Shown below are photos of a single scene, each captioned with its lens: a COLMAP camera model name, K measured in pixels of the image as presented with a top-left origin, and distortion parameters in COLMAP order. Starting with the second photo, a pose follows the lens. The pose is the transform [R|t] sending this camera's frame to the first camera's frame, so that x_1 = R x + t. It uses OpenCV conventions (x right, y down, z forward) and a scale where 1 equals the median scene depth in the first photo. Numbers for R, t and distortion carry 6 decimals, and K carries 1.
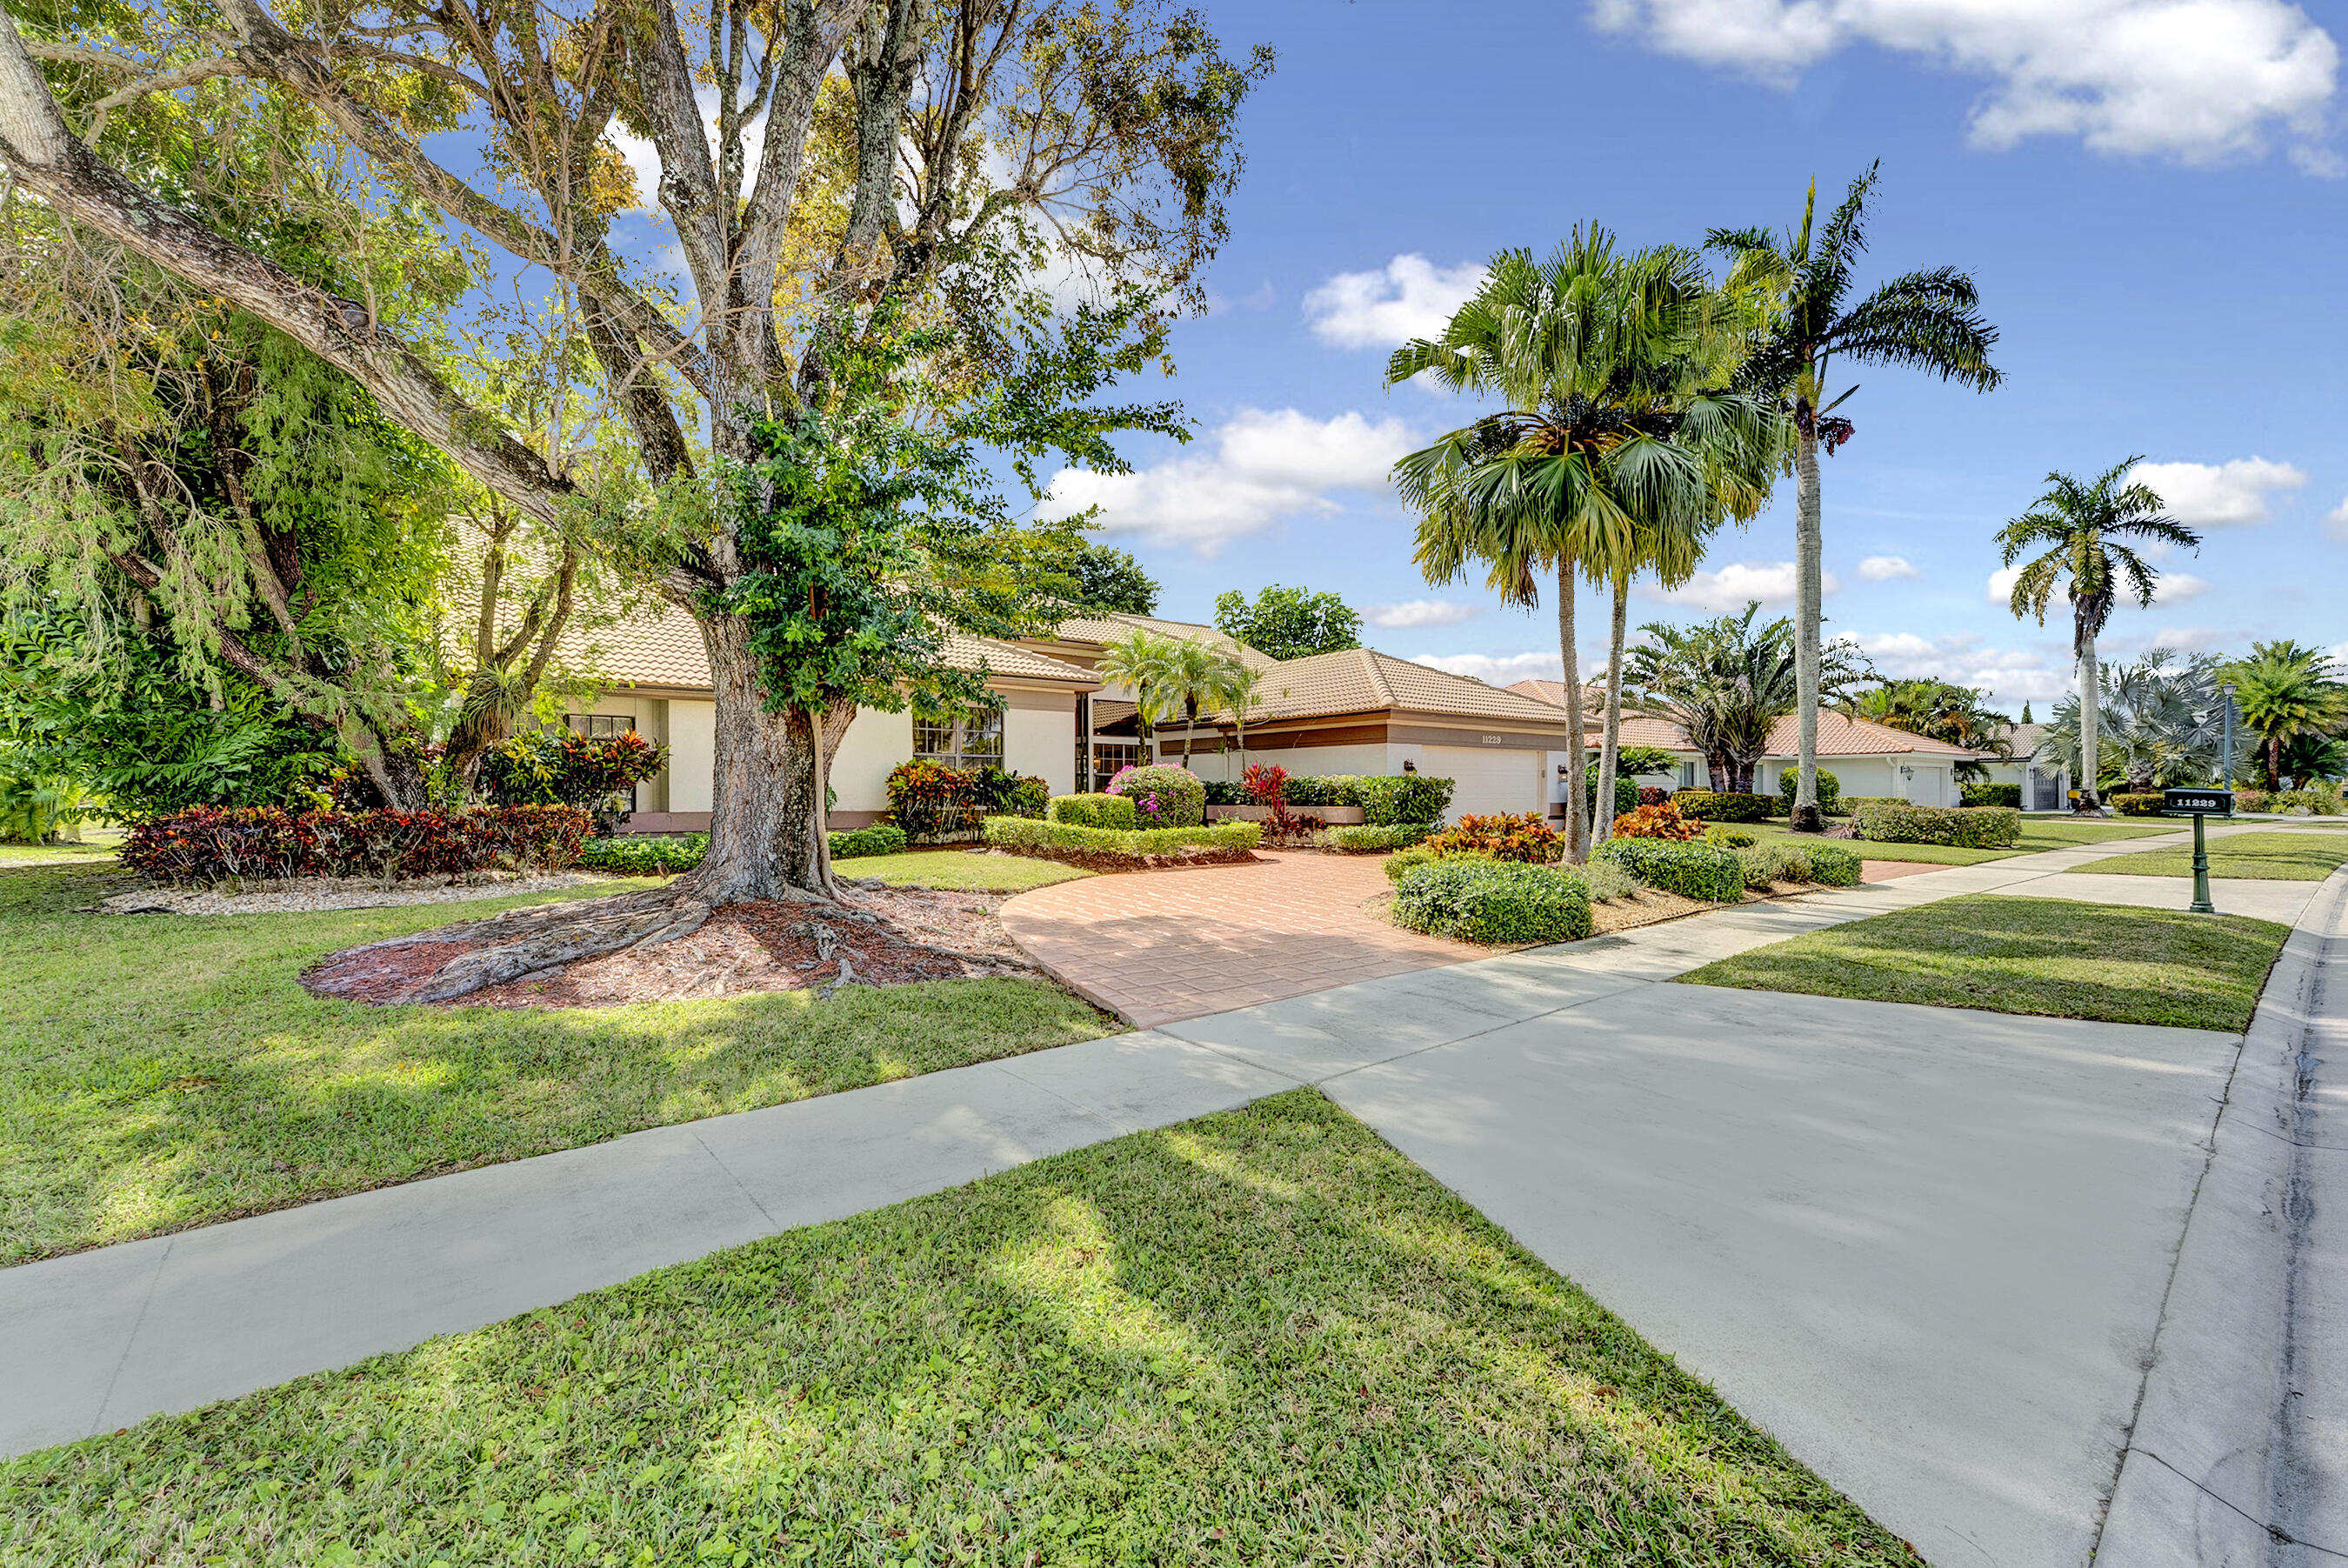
lens RADIAL K [[965.1, 0, 1174.8], [0, 965.1, 785.8], [0, 0, 1]] dist [0.000262, -0.000053]
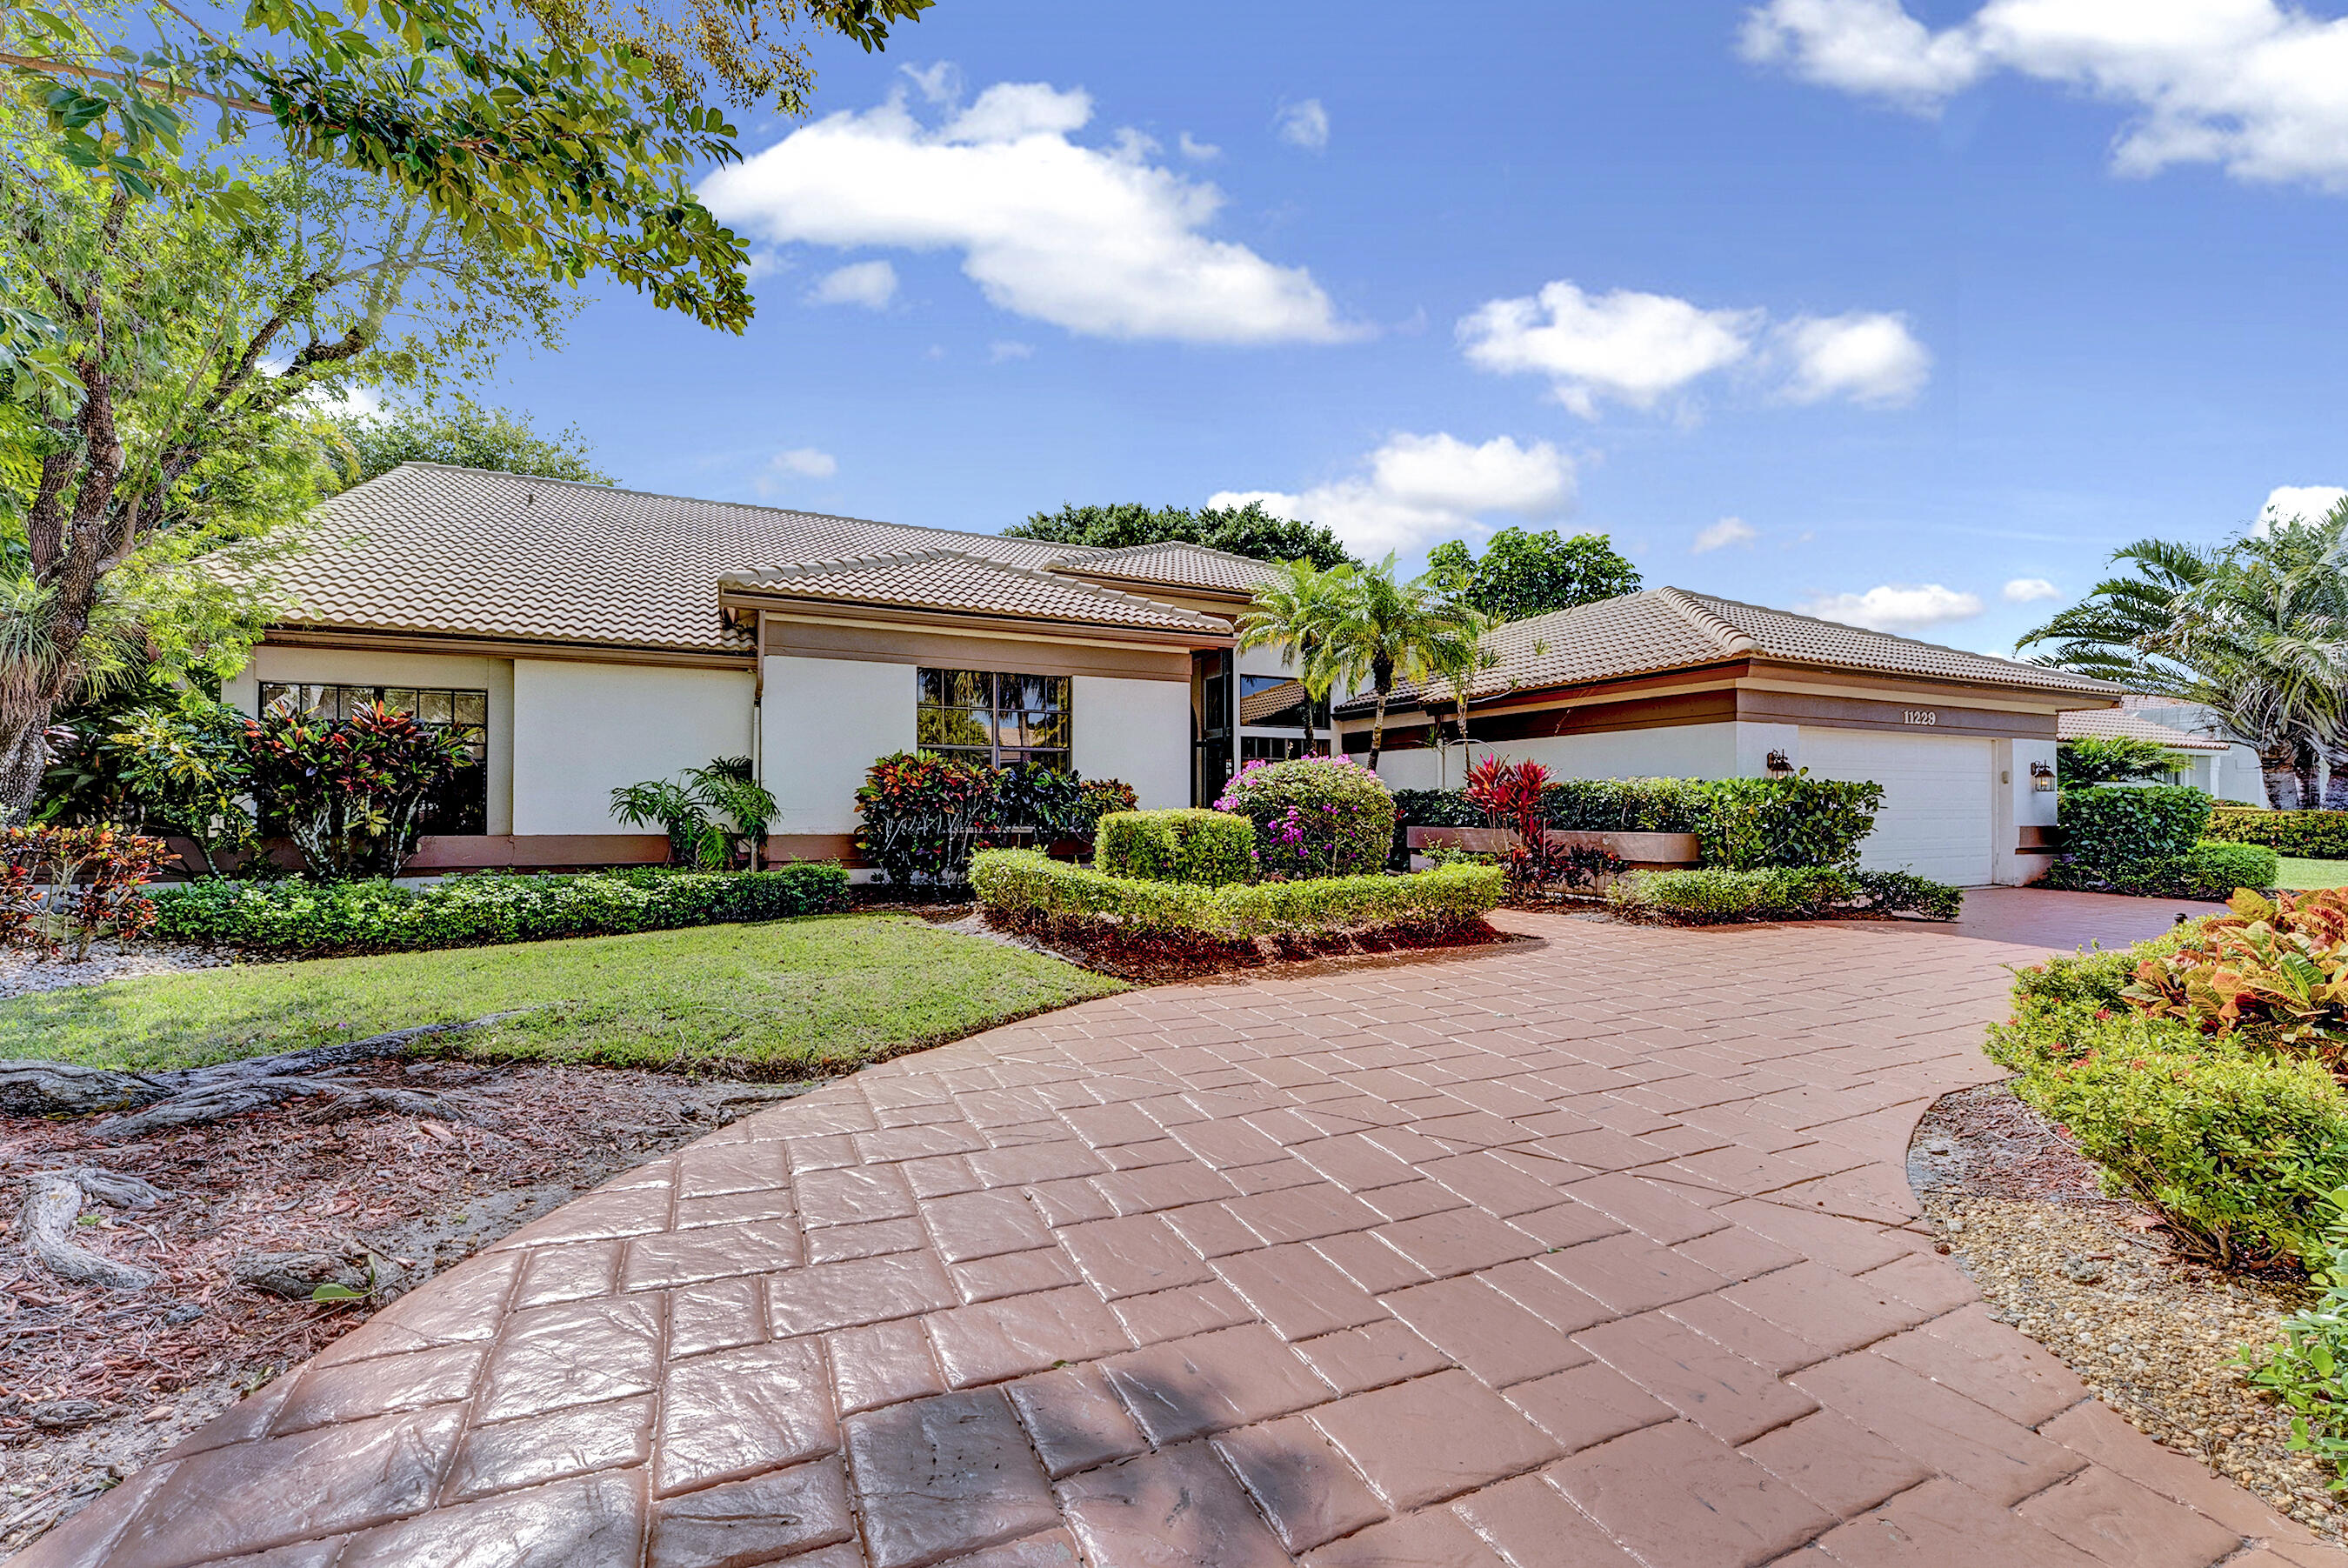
lens RADIAL K [[965.1, 0, 1096.4], [0, 965.1, 816.3], [0, 0, 1]] dist [0.000262, -0.000053]
pose [[0.957726, 0.006353, -0.287612, 0.021962], [-0.000904, 0.999818, 0.019075, 0.001443], [0.287681, -0.018009, 0.957557, 0.350483]]
